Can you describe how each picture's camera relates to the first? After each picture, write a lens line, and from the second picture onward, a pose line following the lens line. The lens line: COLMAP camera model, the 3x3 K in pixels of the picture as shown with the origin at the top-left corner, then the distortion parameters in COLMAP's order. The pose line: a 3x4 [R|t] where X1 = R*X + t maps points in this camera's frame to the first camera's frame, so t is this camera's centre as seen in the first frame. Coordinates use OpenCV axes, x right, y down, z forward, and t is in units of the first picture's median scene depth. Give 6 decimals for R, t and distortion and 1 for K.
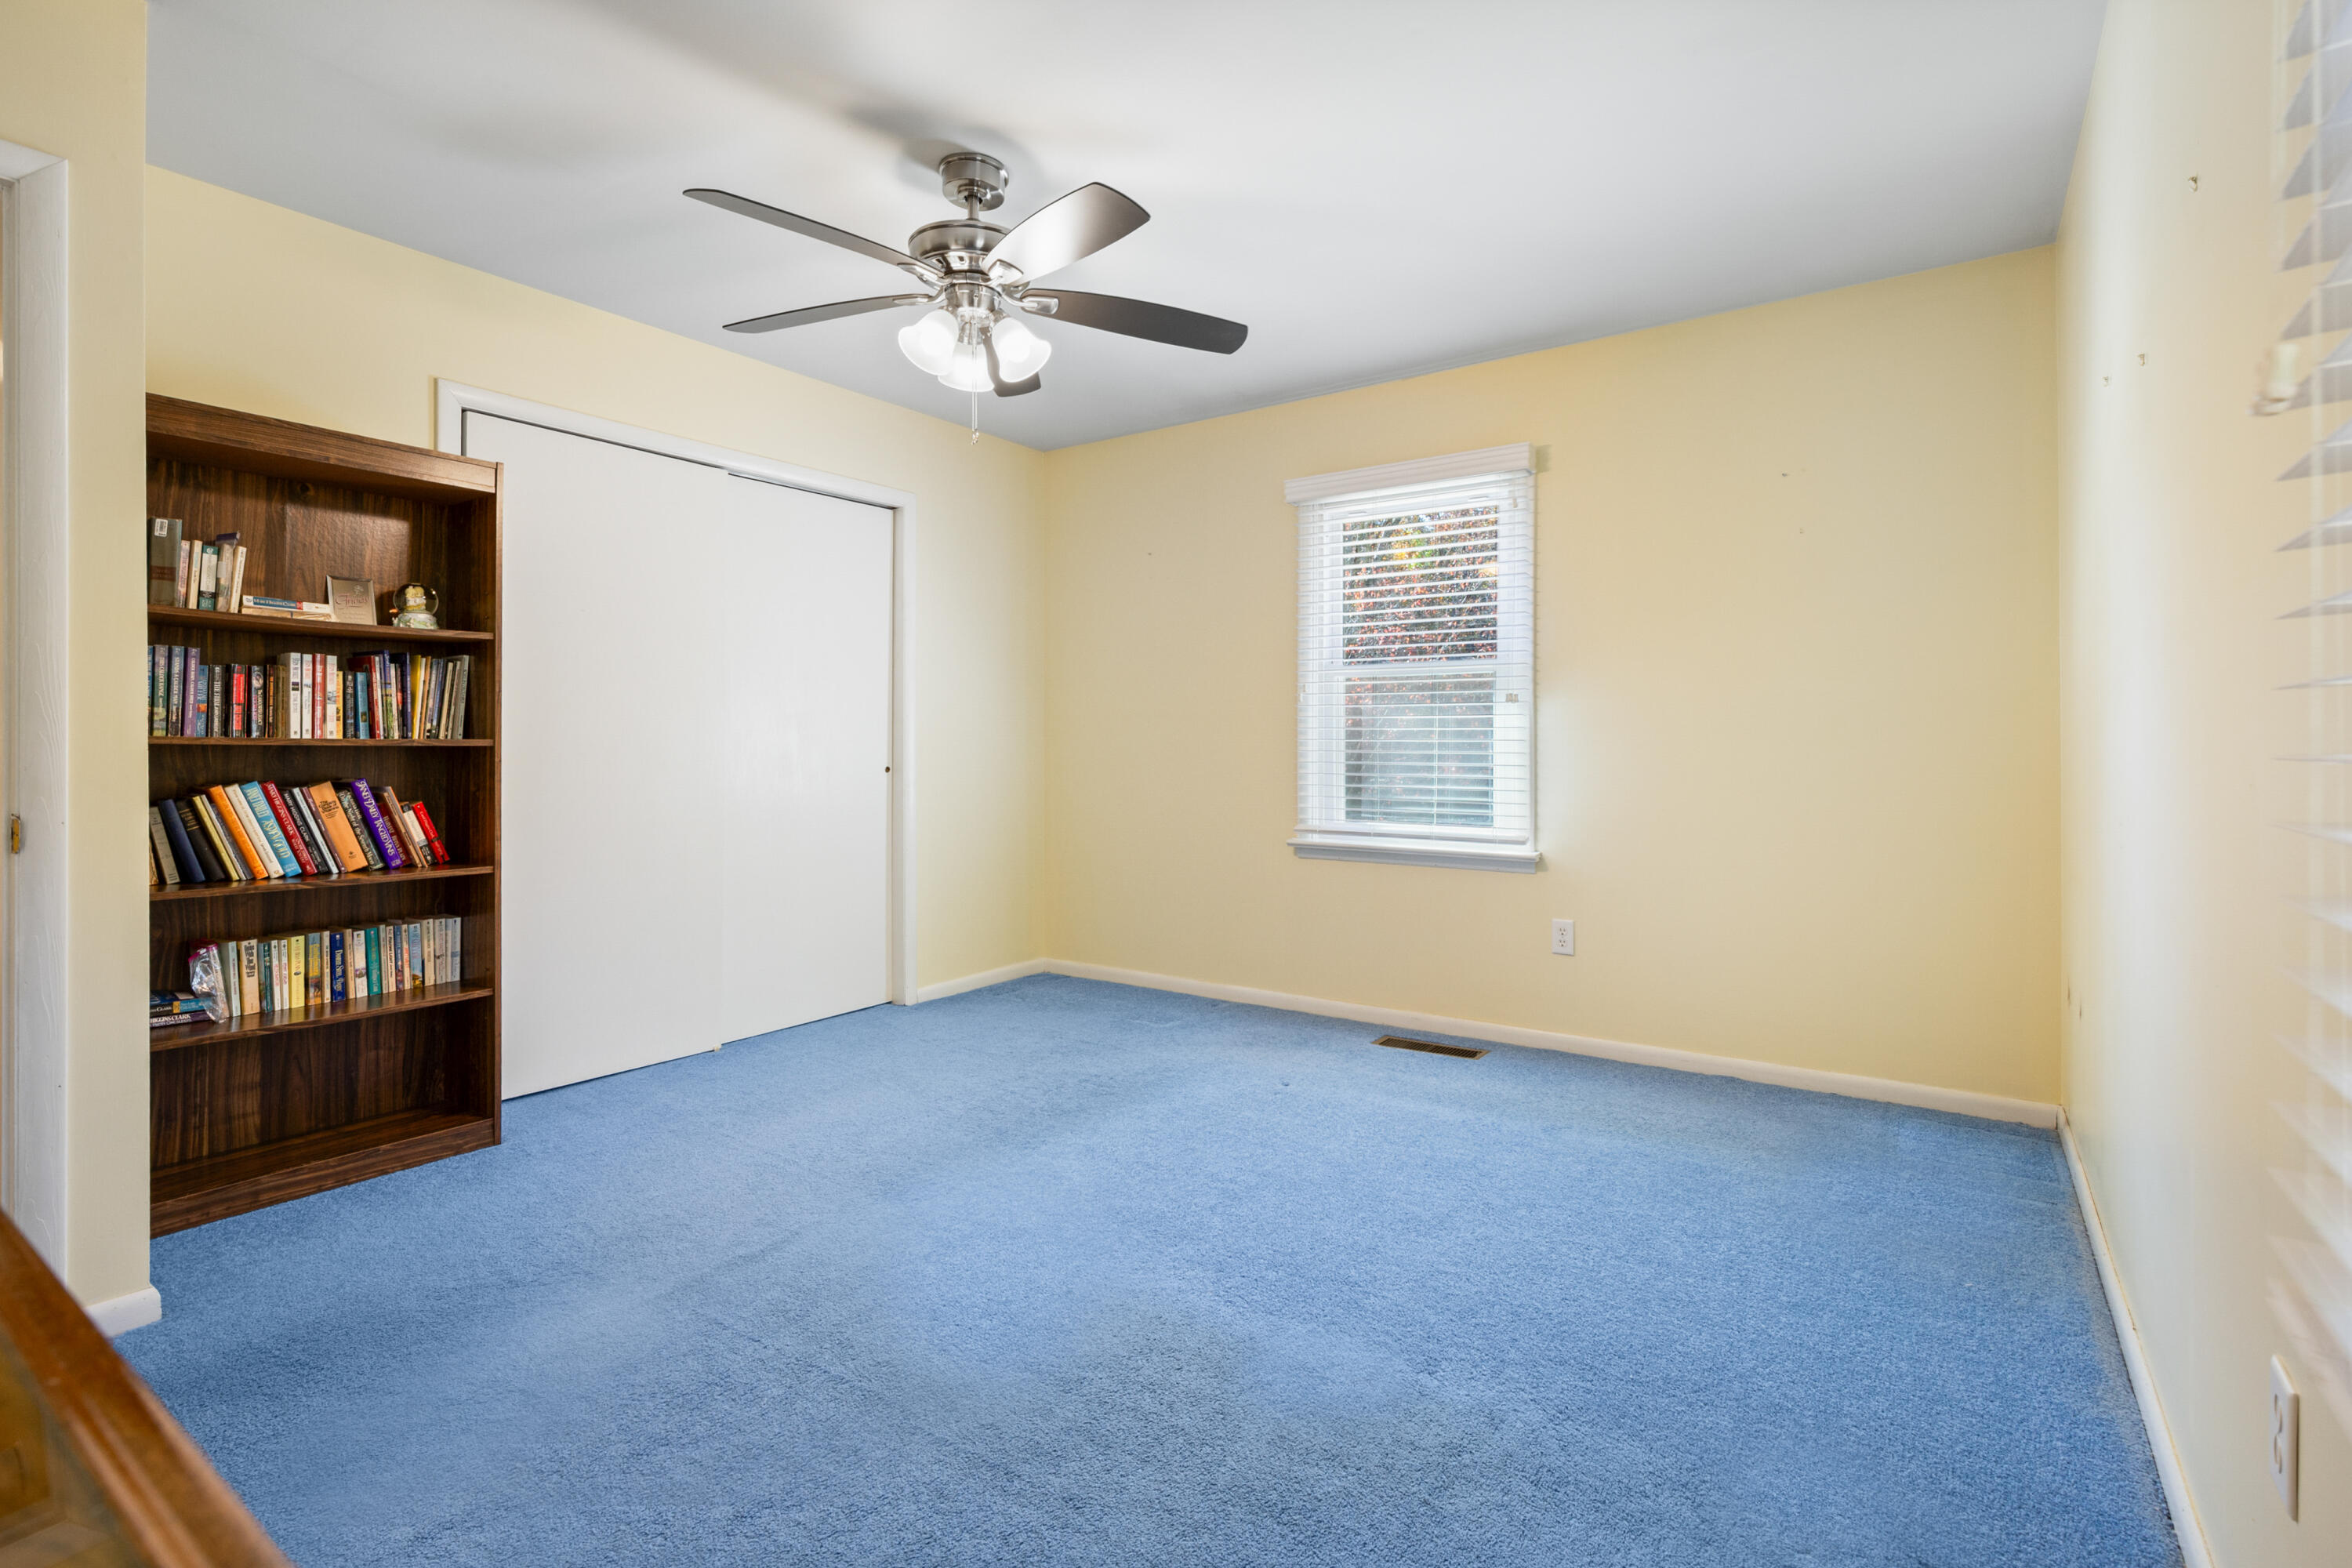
lens RADIAL K [[1086.2, 0, 1184.3], [0, 1086.2, 738.7], [0, 0, 1]] dist [0.000644, 0.000047]
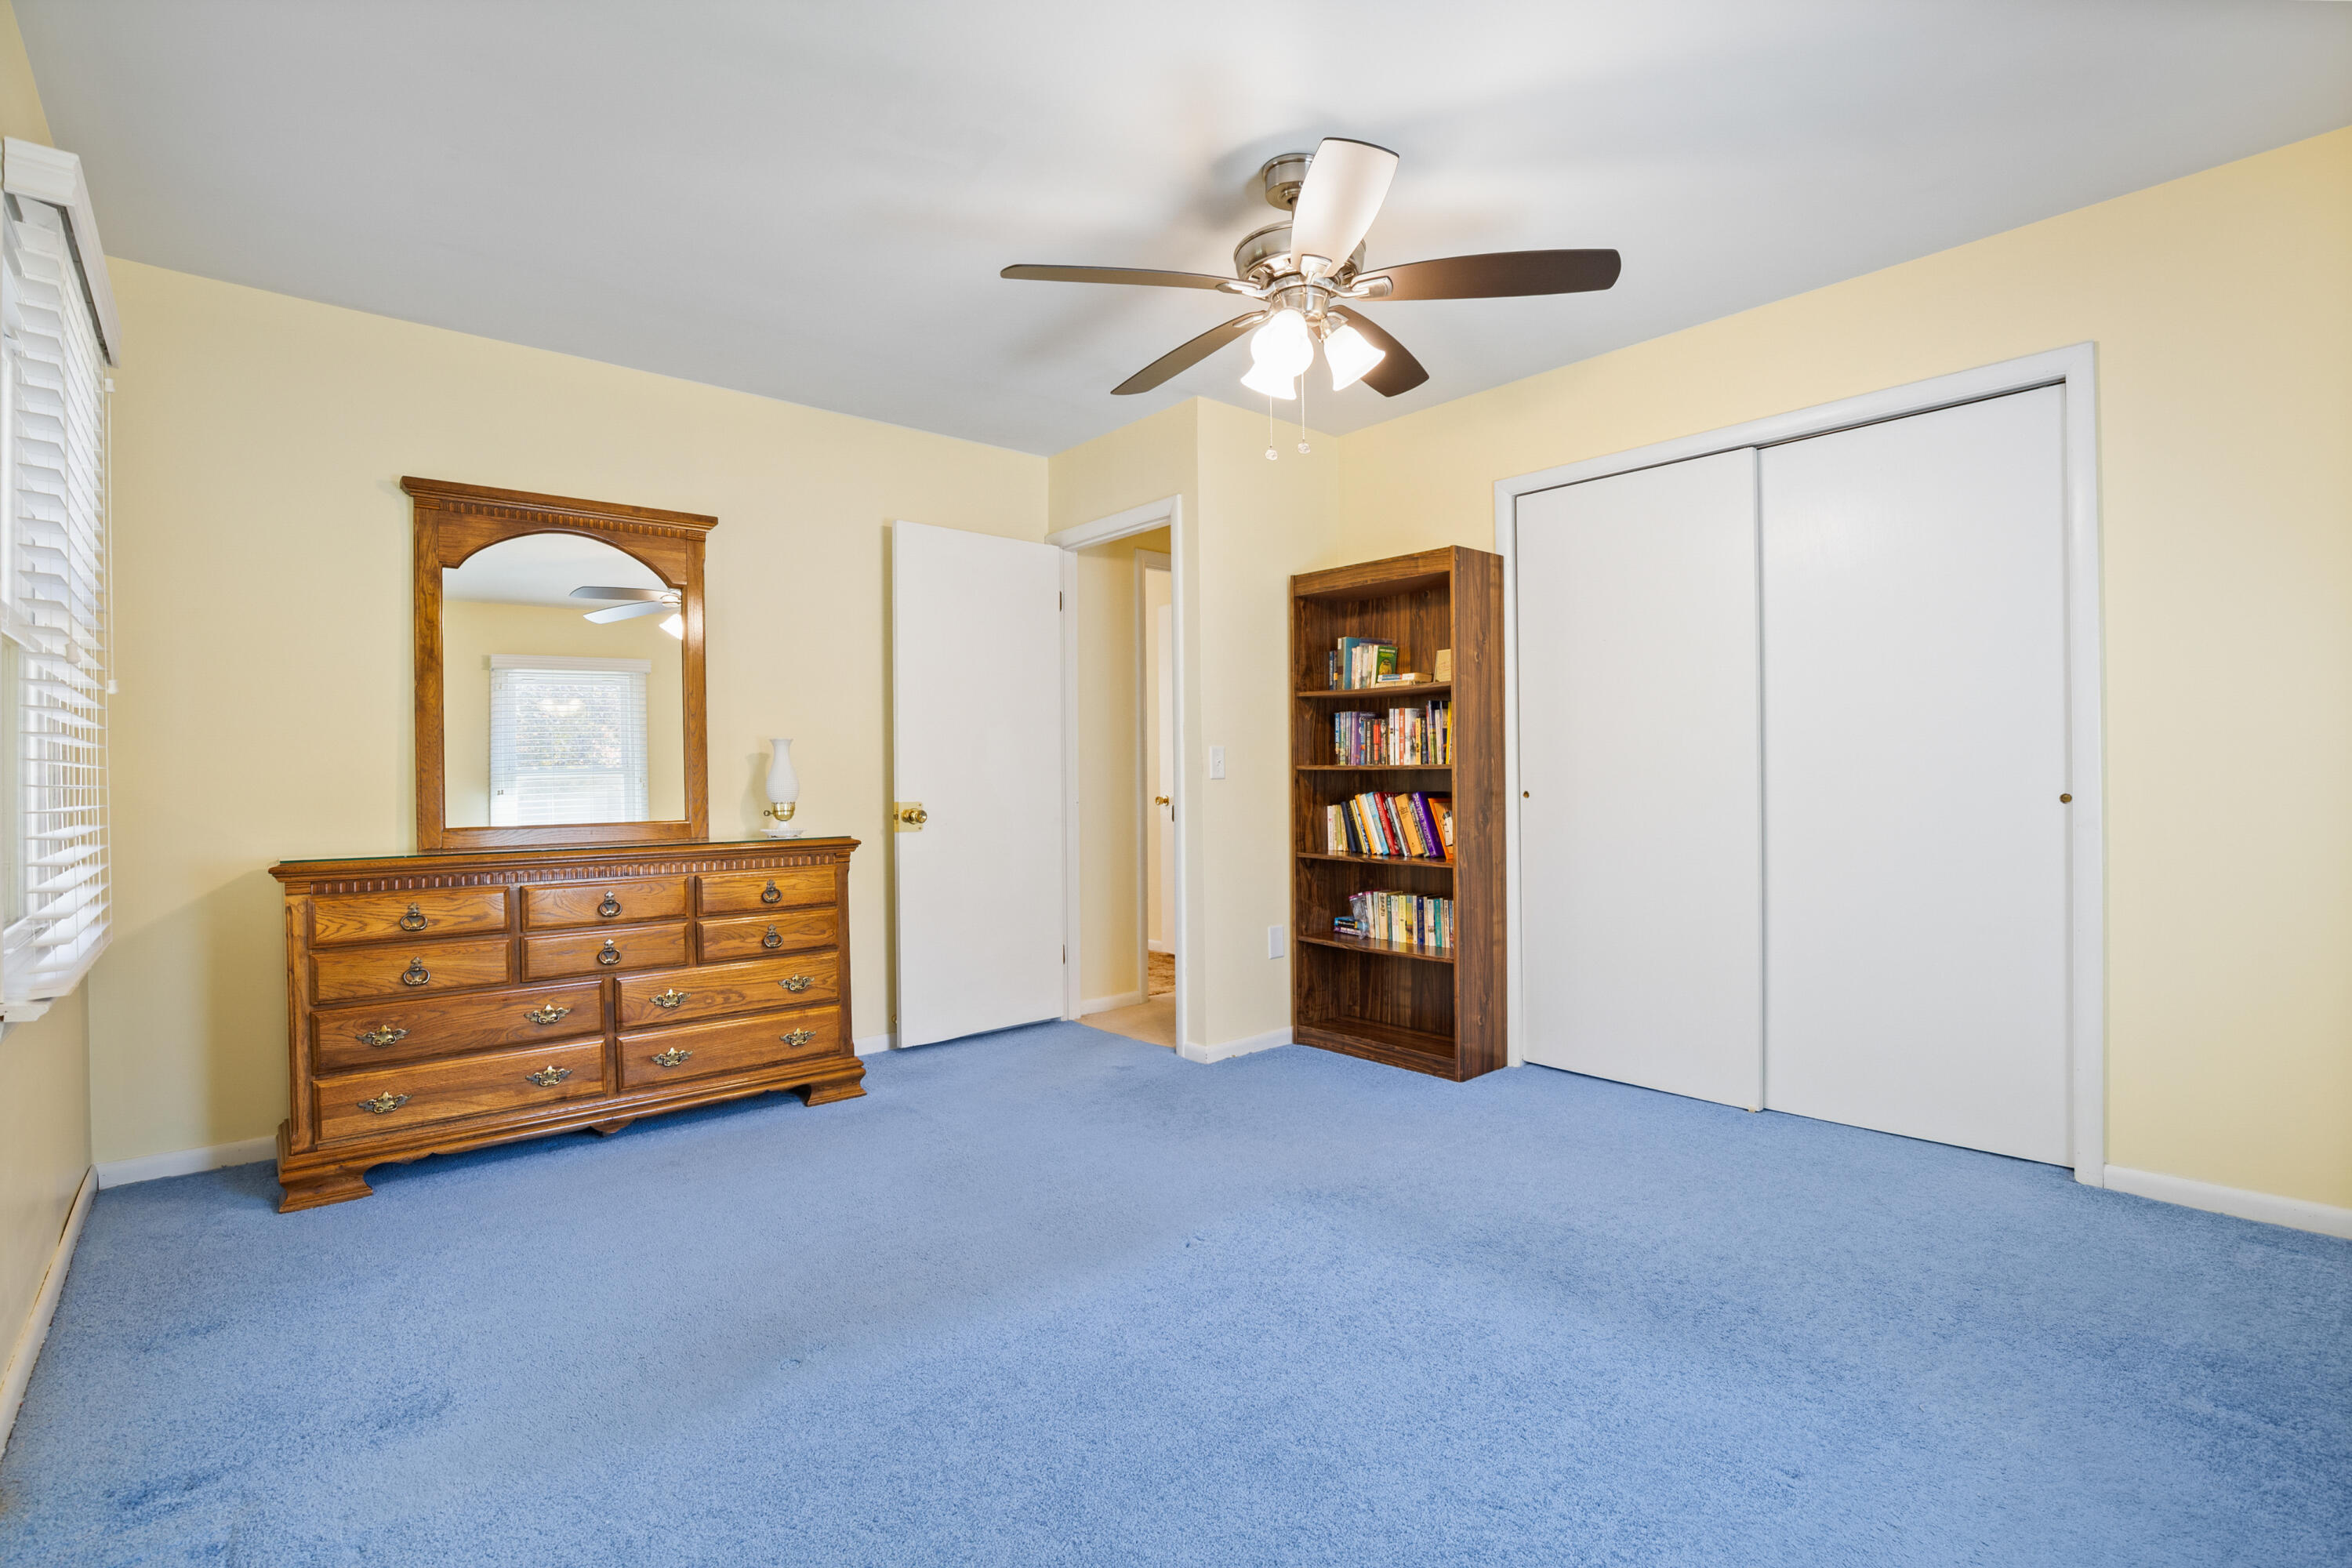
lens RADIAL K [[1103.3, 0, 1176.0], [0, 1103.3, 784.0], [0, 0, 1]] dist [-0.002025, 0.000443]
pose [[-0.248812, 0.011578, -0.968483, 0.760459], [0.018803, 0.999798, 0.007122, 0.010061], [0.968369, -0.016438, -0.248979, 1.098412]]
